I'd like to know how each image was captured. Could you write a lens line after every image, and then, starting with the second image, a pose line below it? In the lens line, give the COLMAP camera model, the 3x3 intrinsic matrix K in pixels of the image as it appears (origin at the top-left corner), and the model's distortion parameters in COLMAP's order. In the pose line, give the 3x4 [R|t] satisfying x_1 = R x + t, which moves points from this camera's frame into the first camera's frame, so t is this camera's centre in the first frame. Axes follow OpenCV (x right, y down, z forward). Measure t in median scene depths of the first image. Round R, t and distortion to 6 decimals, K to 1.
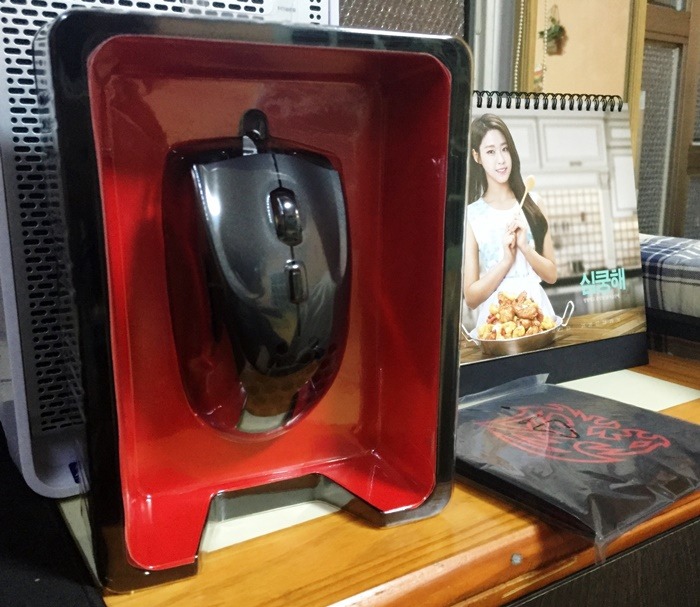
lens RADIAL K [[705.9, 0, 352.7], [0, 705.9, 304.7], [0, 0, 1]] dist [0.021795, 0.000000]
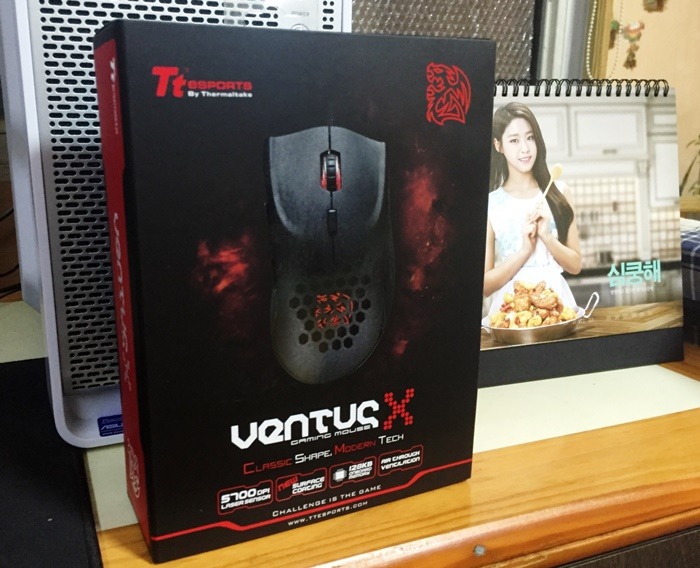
lens RADIAL K [[697.7, 0, 303.6], [0, 697.7, 279.9], [0, 0, 1]] dist [0.014657, 0.000000]
pose [[0.980953, 0.048699, -0.188042, 0.095442], [-0.043213, 0.998515, 0.033170, -0.038301], [0.189378, -0.024412, 0.981601, -0.030962]]
